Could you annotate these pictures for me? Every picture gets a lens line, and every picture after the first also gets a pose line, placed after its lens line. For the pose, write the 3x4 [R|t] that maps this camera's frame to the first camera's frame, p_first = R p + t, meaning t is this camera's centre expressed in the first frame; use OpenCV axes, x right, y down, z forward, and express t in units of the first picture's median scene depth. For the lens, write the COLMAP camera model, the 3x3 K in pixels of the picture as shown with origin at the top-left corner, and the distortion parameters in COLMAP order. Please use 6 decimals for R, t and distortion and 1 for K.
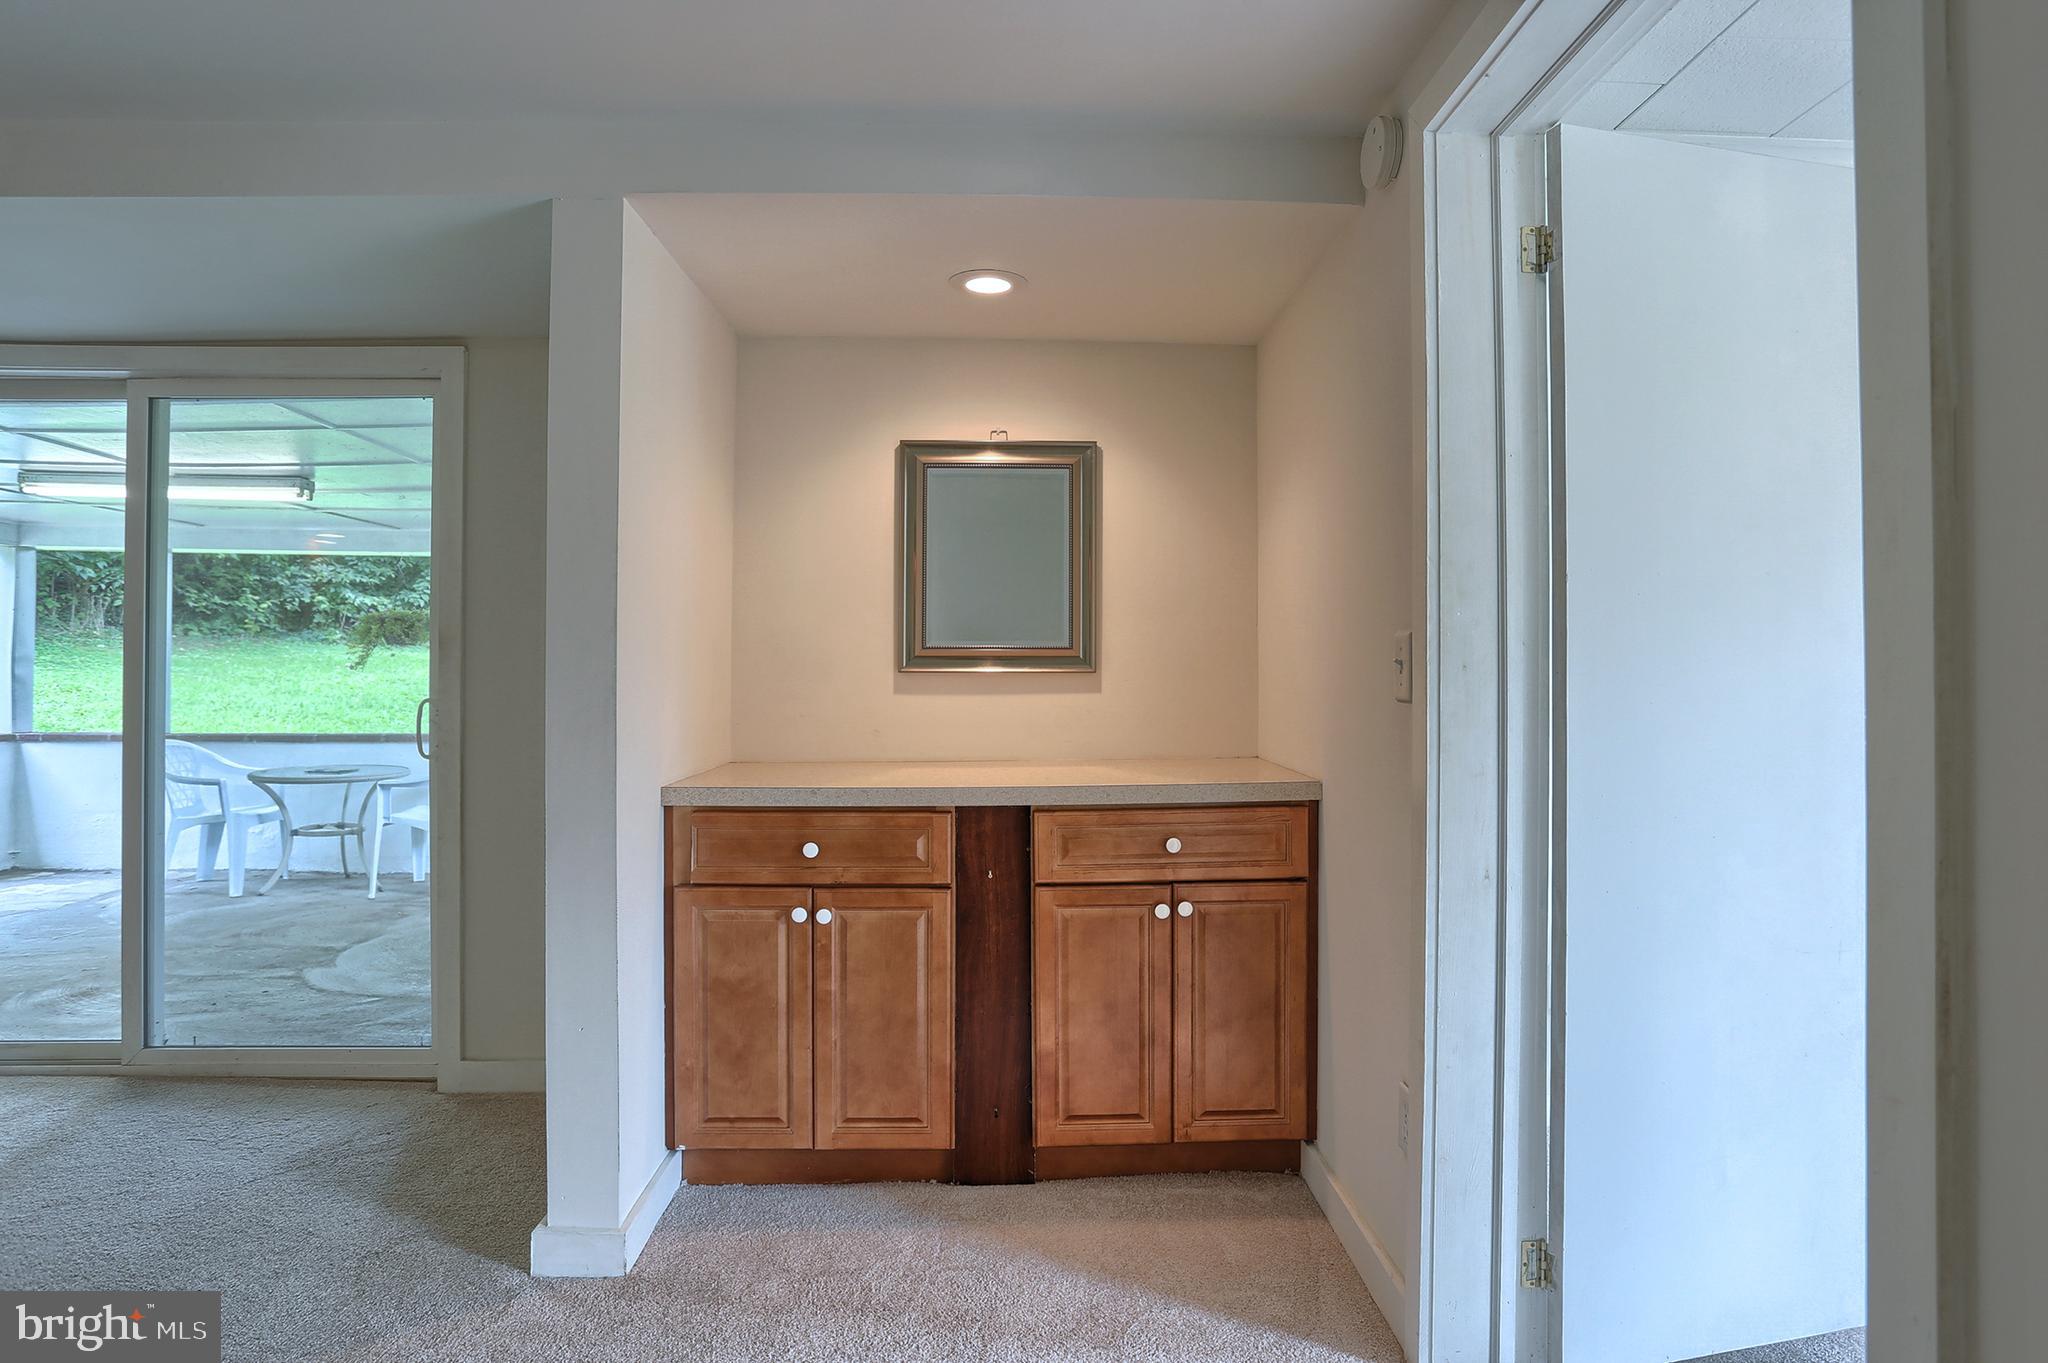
lens RADIAL K [[1159.7, 0, 1029.4], [0, 1159.7, 680.4], [0, 0, 1]] dist [-0.012809, 0.007926]
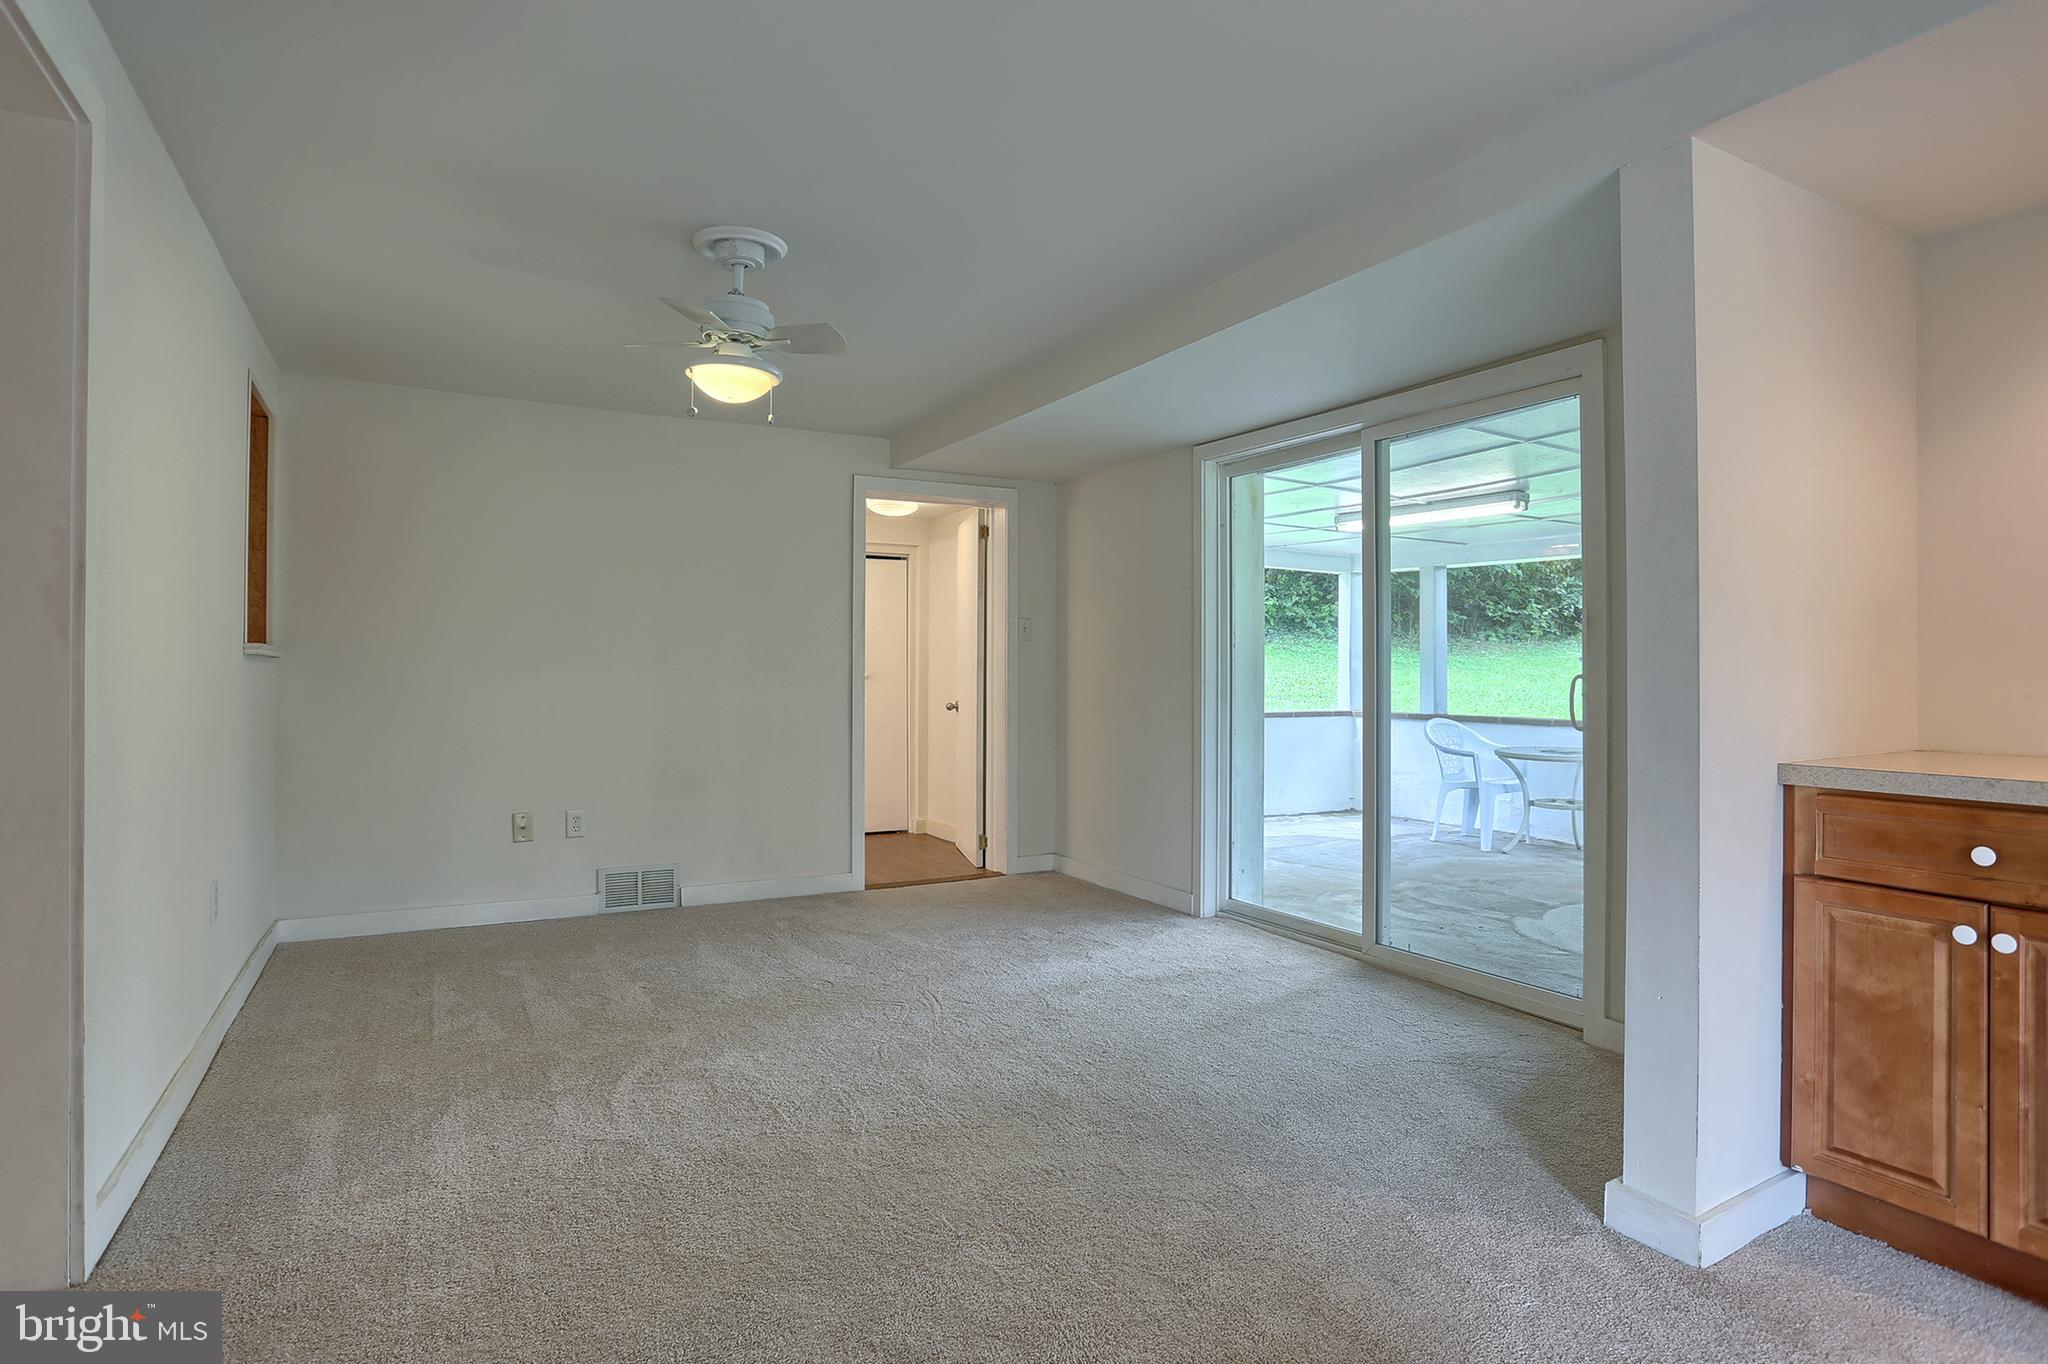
lens RADIAL K [[1082.4, 0, 1034.0], [0, 1082.4, 670.8], [0, 0, 1]] dist [0.028791, 0.002043]
pose [[0.519068, 0.002882, -0.854728, 0.116817], [-0.009267, 0.999955, -0.002256, 0.026399], [0.854683, 0.009092, 0.519071, 0.048331]]
